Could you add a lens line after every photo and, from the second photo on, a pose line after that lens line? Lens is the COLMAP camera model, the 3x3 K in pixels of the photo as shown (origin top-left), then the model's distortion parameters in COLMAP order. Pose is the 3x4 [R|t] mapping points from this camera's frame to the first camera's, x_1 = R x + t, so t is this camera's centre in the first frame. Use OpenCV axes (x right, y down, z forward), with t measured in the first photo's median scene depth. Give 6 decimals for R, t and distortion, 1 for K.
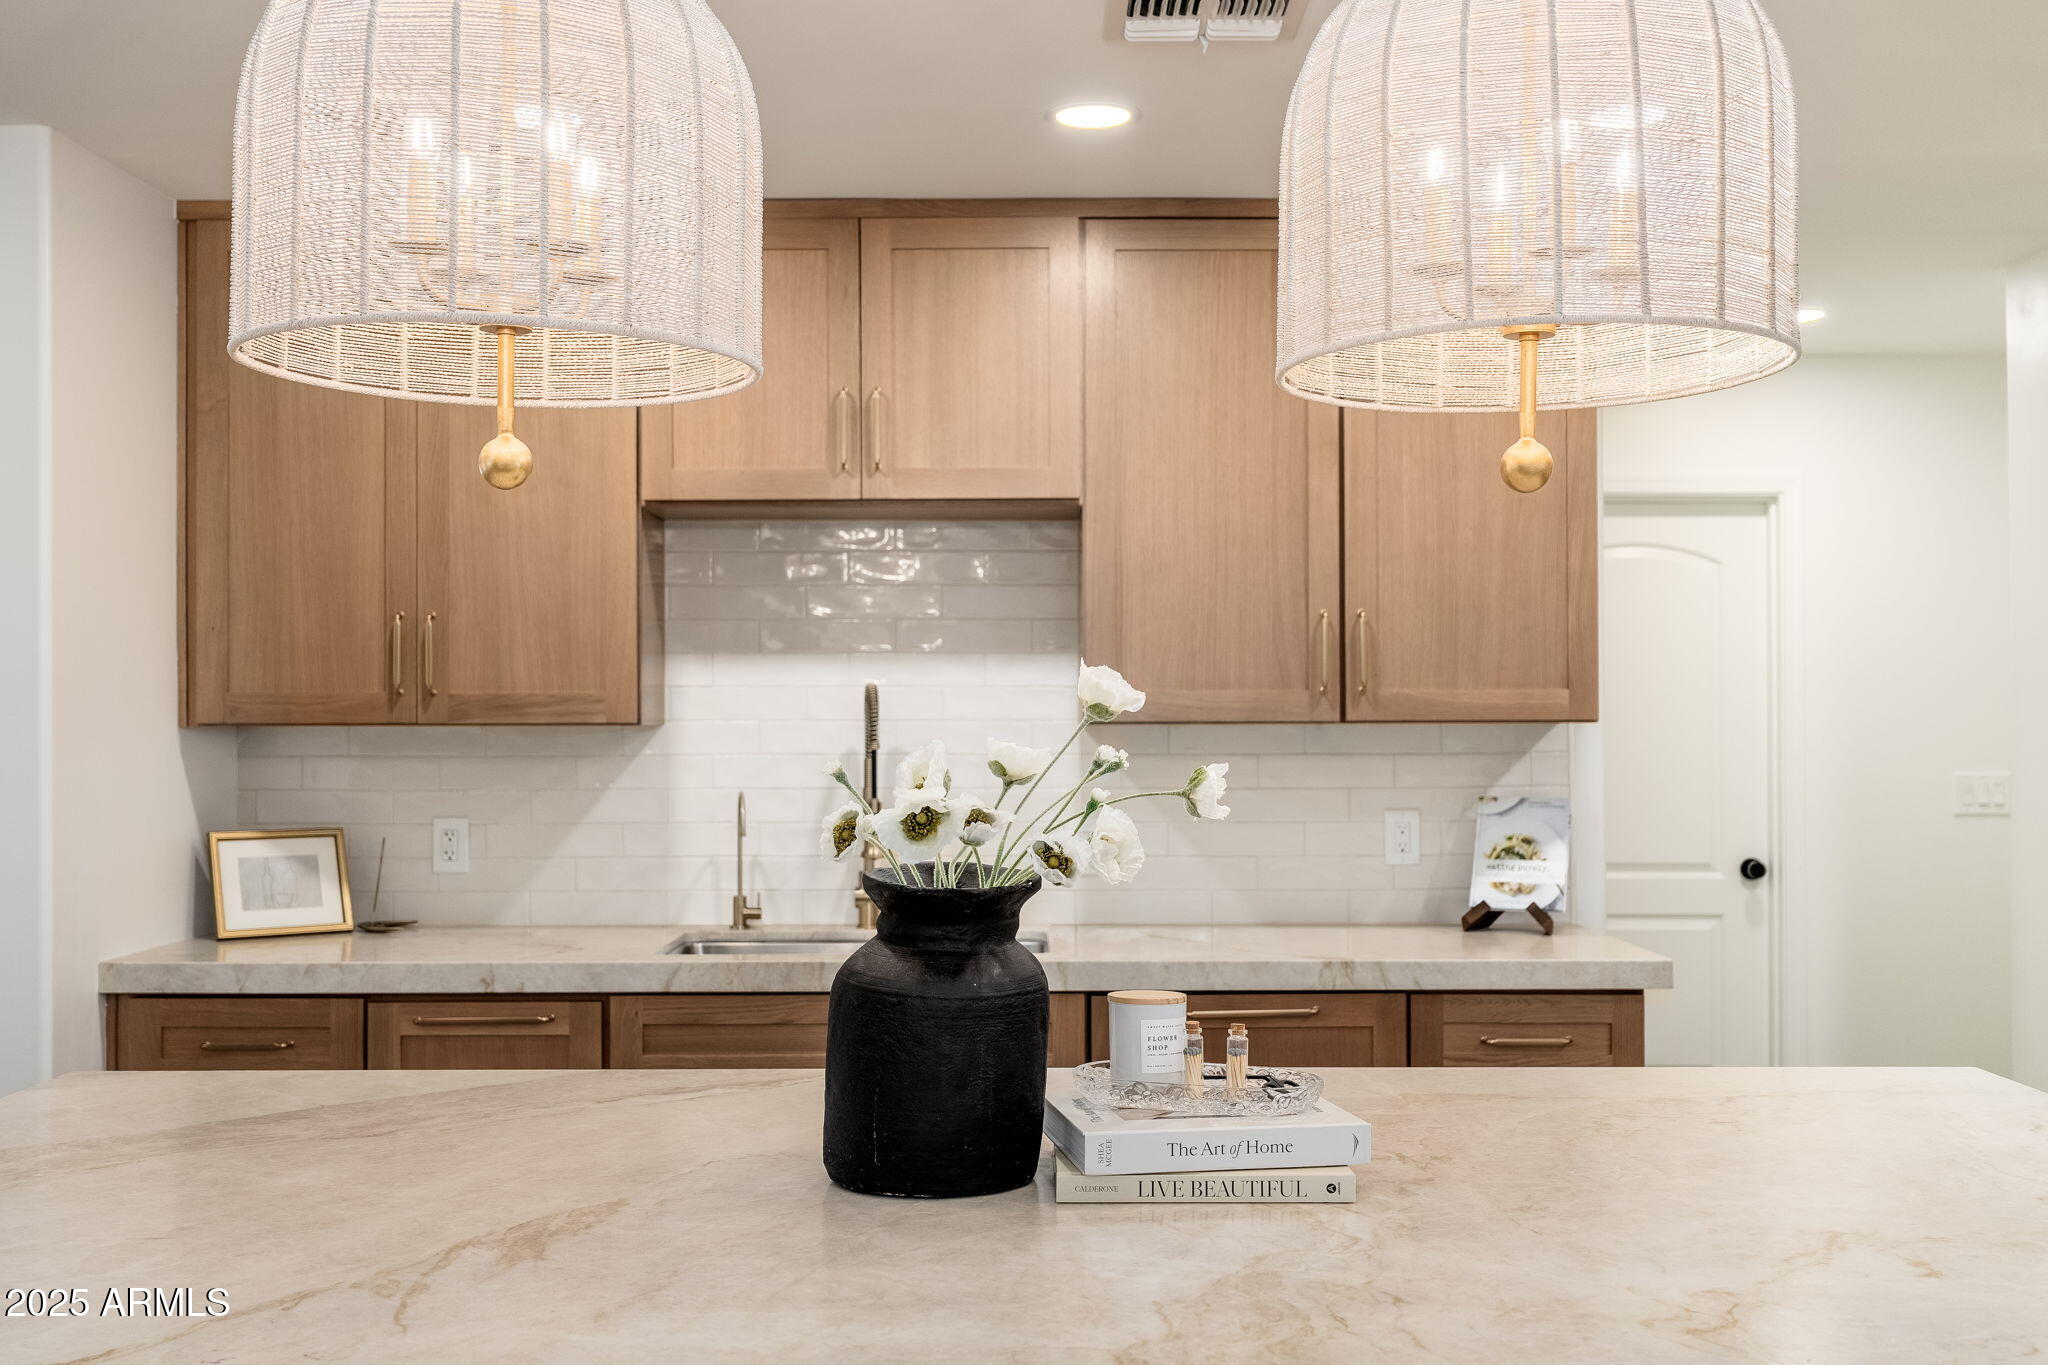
lens RADIAL K [[2038.1, 0, 1018.0], [0, 2038.1, 685.5], [0, 0, 1]] dist [0.002732, -0.004202]
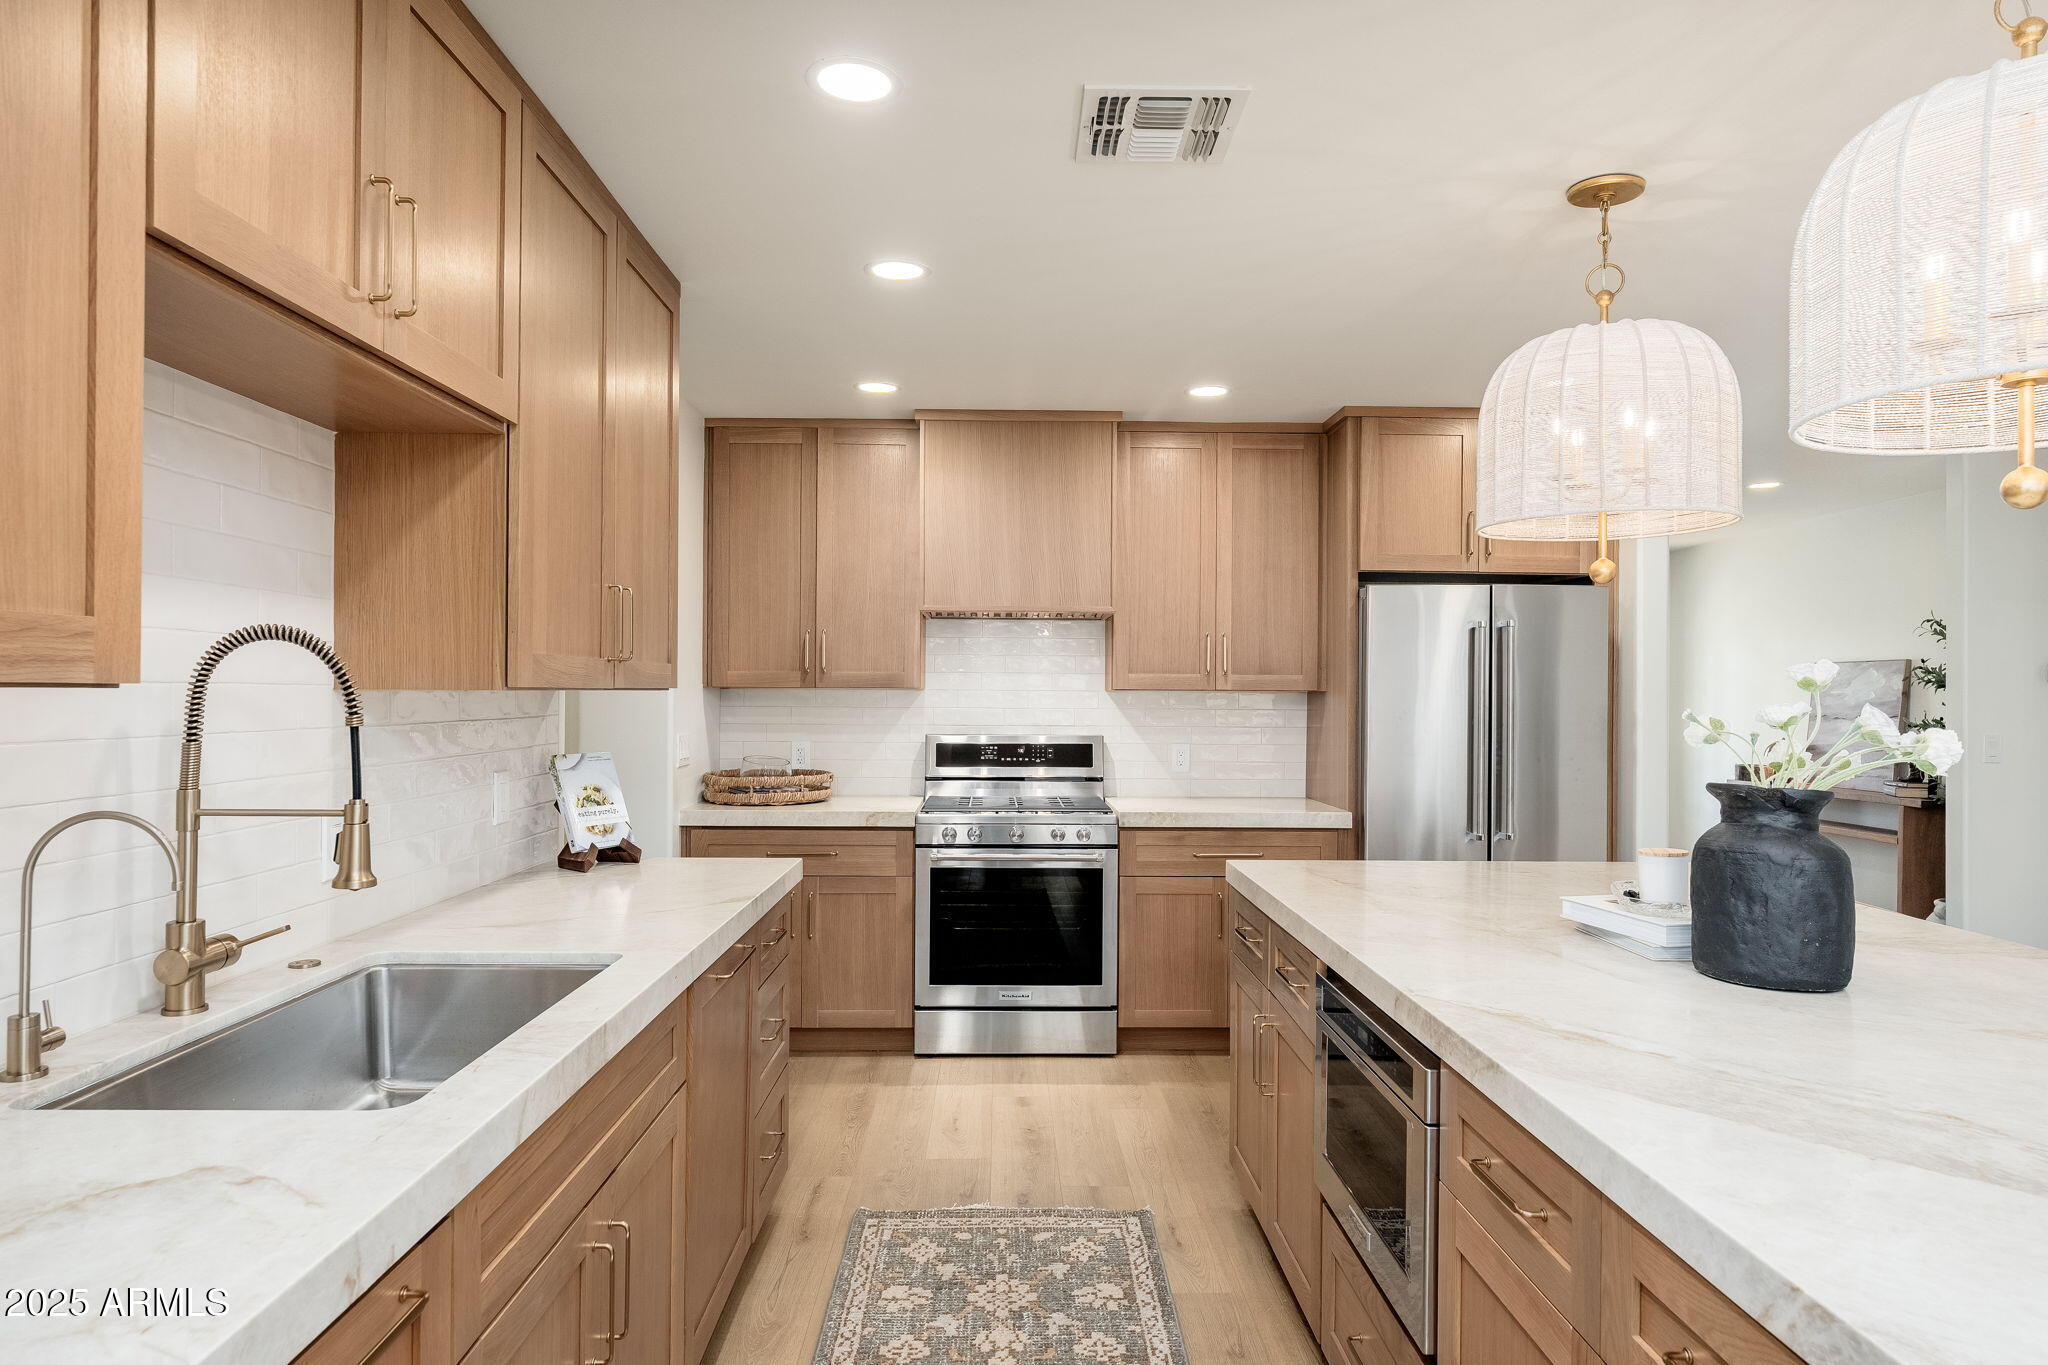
lens RADIAL K [[1206.9, 0, 1024.0], [0, 1206.9, 682.5], [0, 0, 1]] dist [0.000510, 0.000099]
pose [[-0.031707, 0.010107, 0.999446, -0.487939], [-0.023418, 0.999667, -0.010852, 0.016652], [-0.999223, -0.023750, -0.031460, 0.818918]]
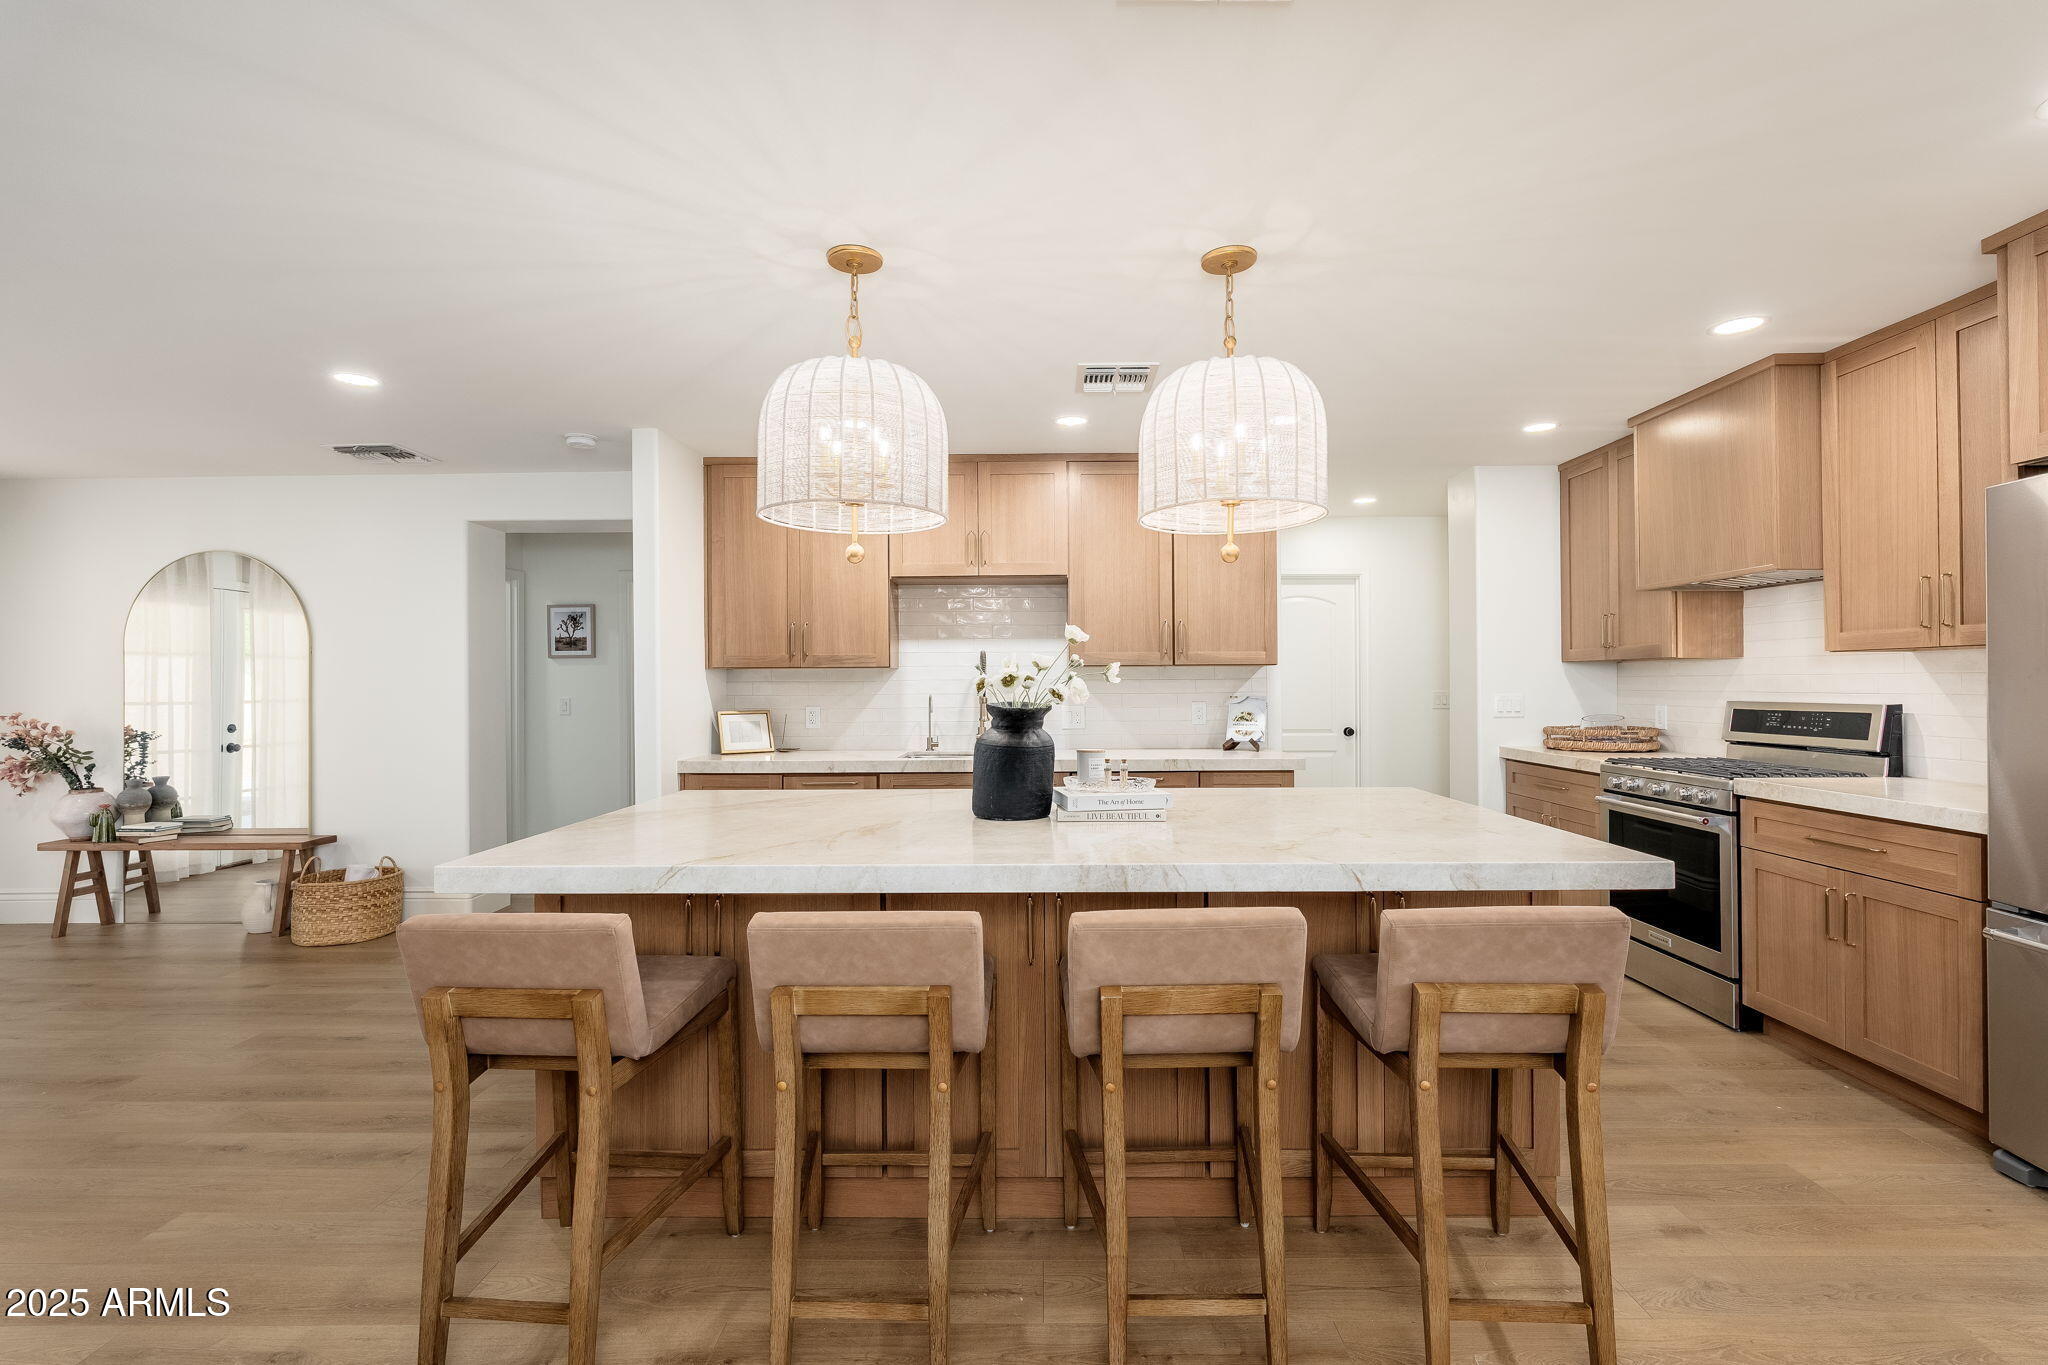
lens RADIAL K [[904.3, 0, 1029.9], [0, 904.3, 675.9], [0, 0, 1]] dist [-0.000158, 0.000332]
pose [[0.999908, -0.003527, -0.013064, -0.000806], [0.003631, 0.999962, 0.007913, 0.021764], [0.013036, -0.007959, 0.999883, -0.099393]]
